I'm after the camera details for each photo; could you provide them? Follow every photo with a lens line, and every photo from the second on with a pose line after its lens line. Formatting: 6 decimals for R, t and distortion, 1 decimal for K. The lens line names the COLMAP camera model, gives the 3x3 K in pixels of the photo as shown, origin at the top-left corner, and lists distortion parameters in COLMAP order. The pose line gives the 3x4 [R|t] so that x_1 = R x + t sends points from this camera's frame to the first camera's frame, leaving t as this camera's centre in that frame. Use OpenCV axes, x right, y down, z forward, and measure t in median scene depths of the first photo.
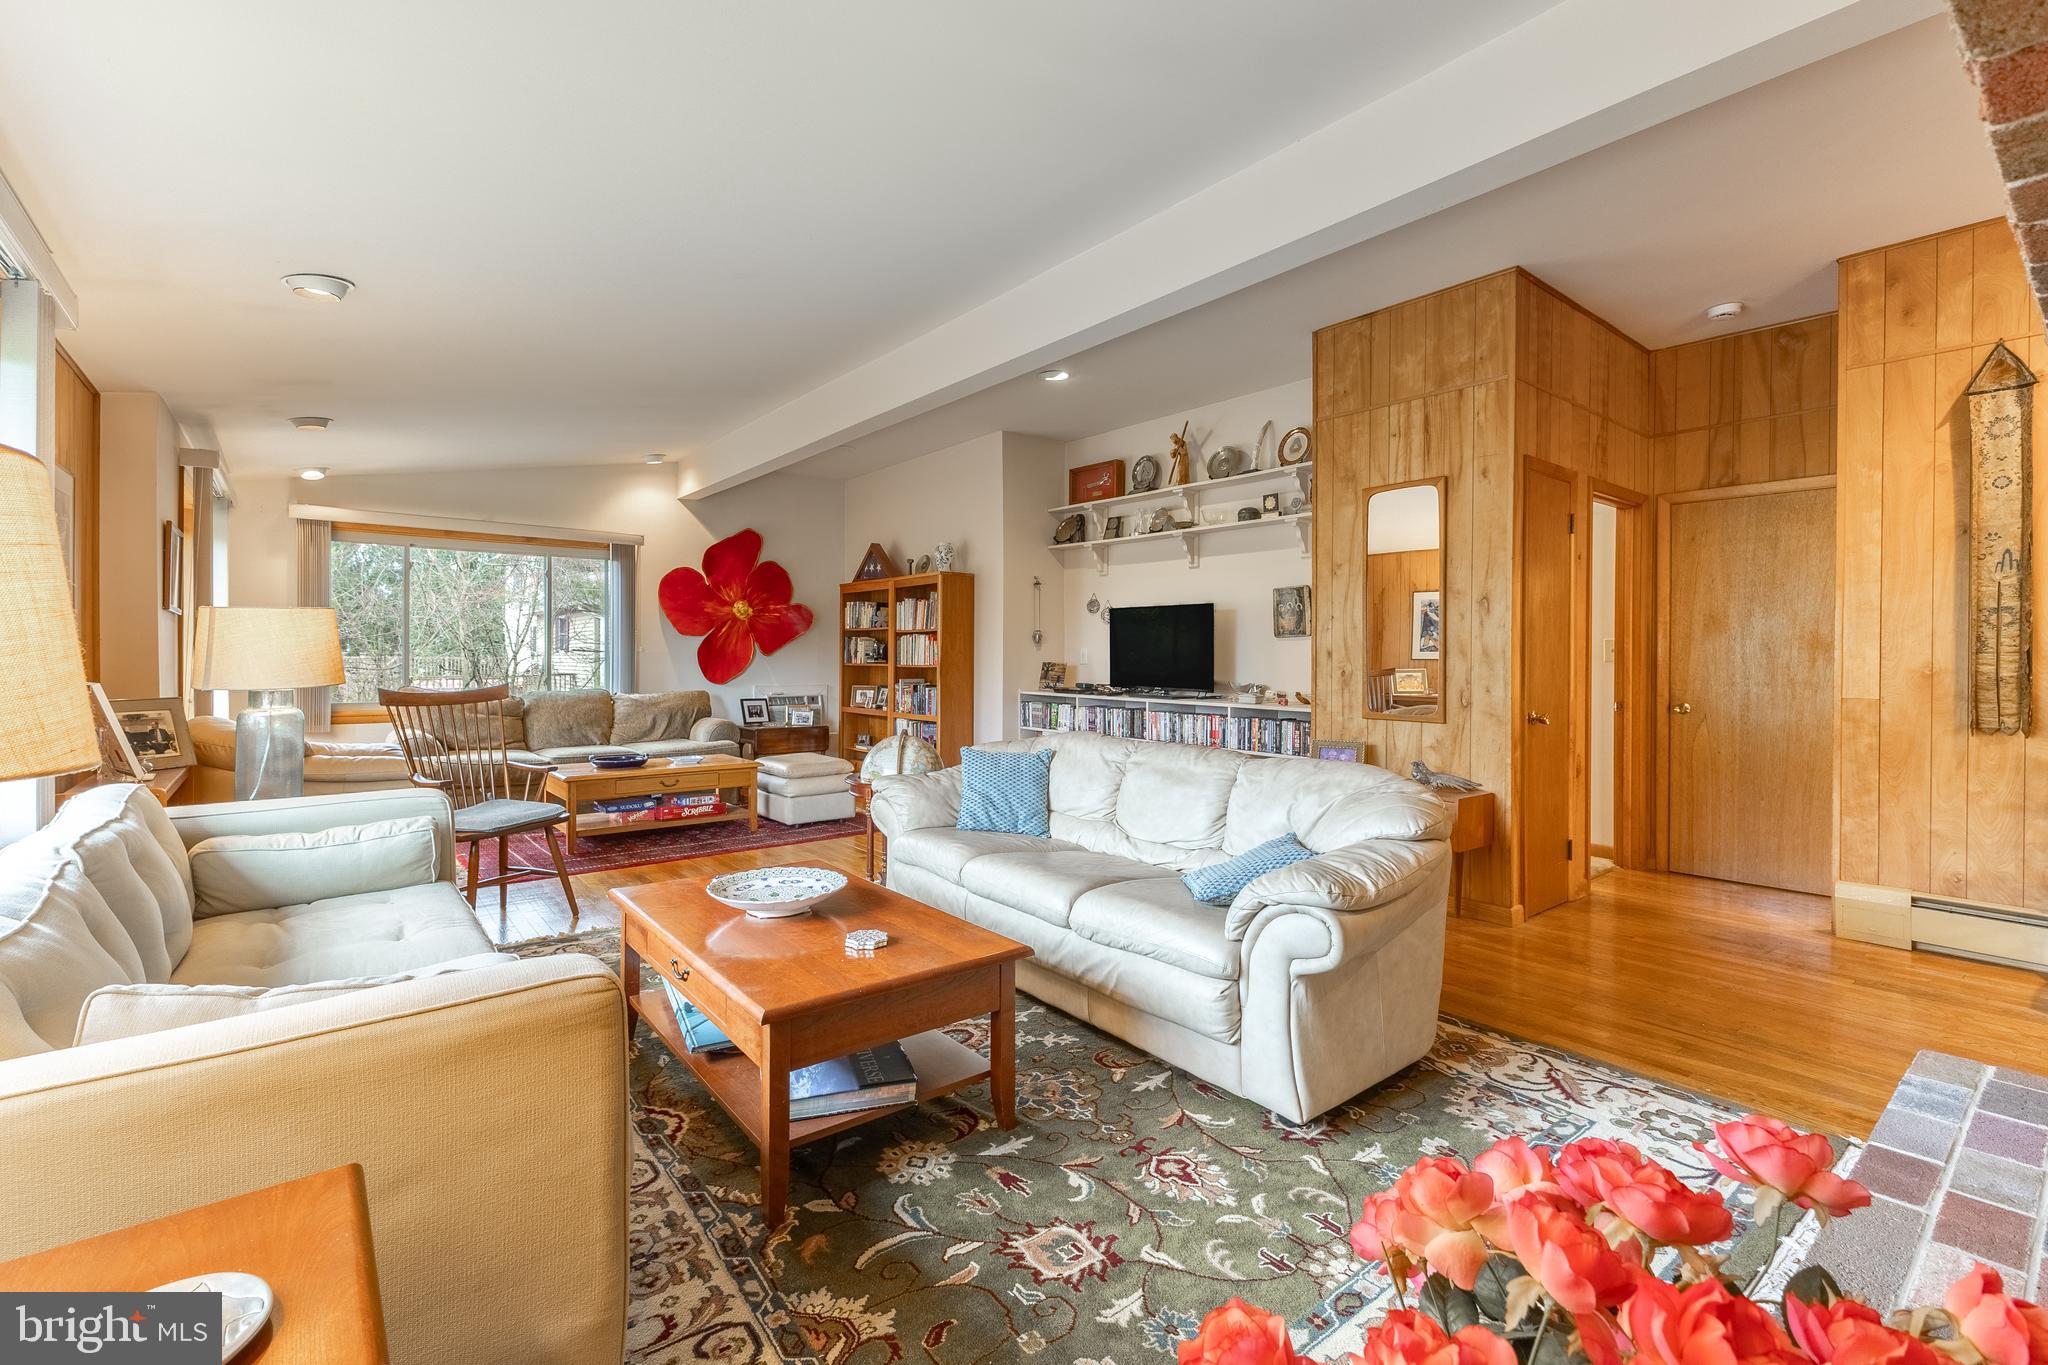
lens RADIAL K [[888.4, 0, 1024.8], [0, 888.4, 673.9], [0, 0, 1]] dist [0.019889, -0.007887]
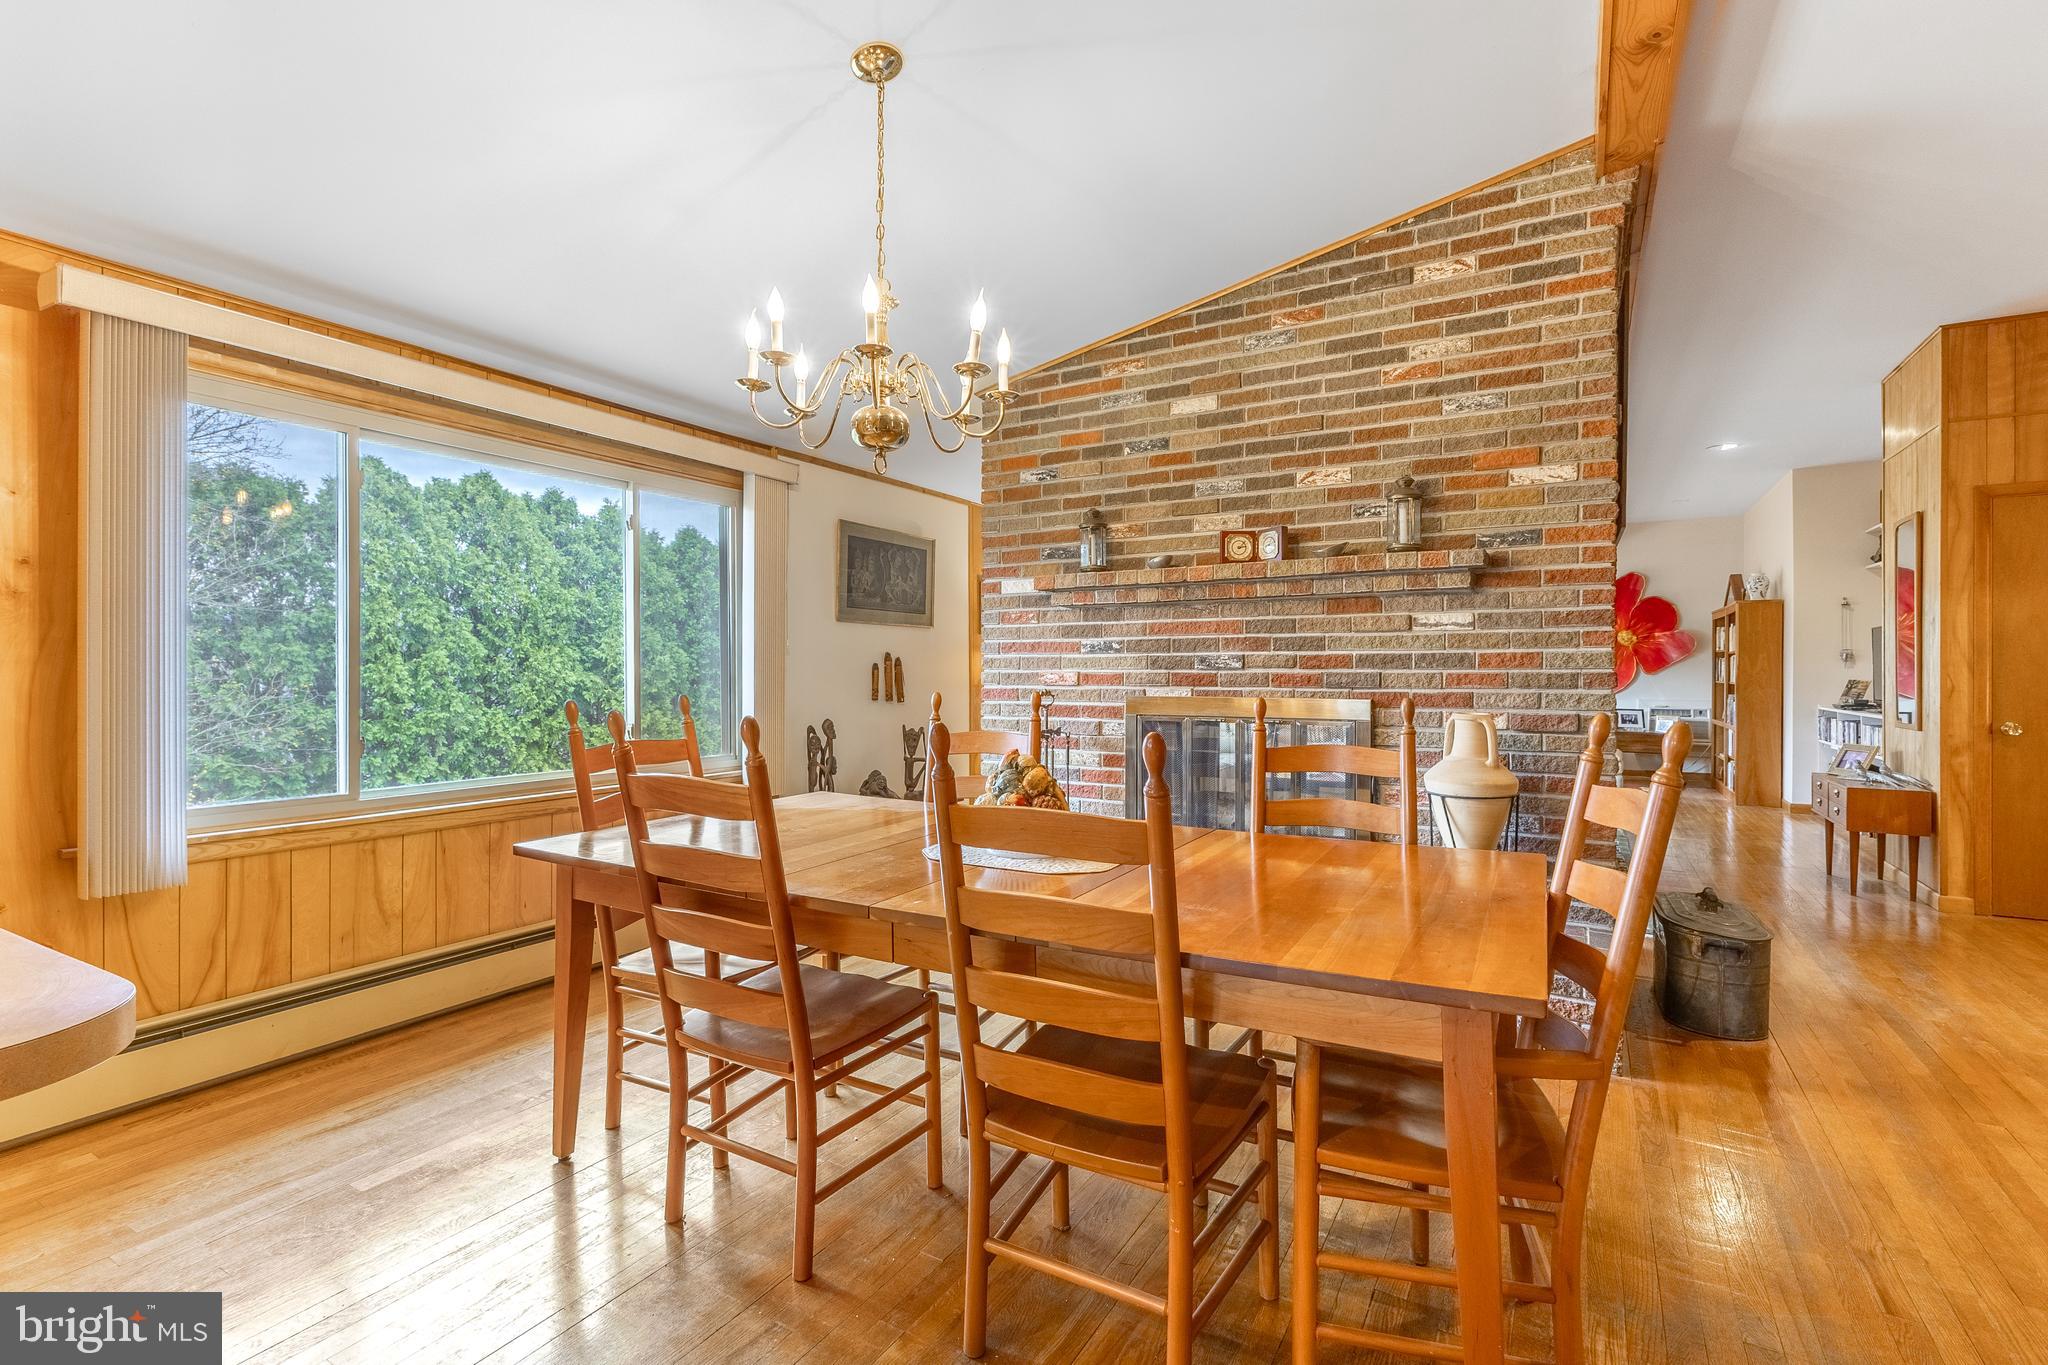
lens RADIAL K [[888.4, 0, 1024.8], [0, 888.4, 673.9], [0, 0, 1]] dist [0.019889, -0.007887]
pose [[0.340206, -0.004514, -0.940340, 1.038506], [-0.018382, 0.999765, -0.011449, 0.015203], [0.940171, 0.021180, 0.340043, -0.402401]]
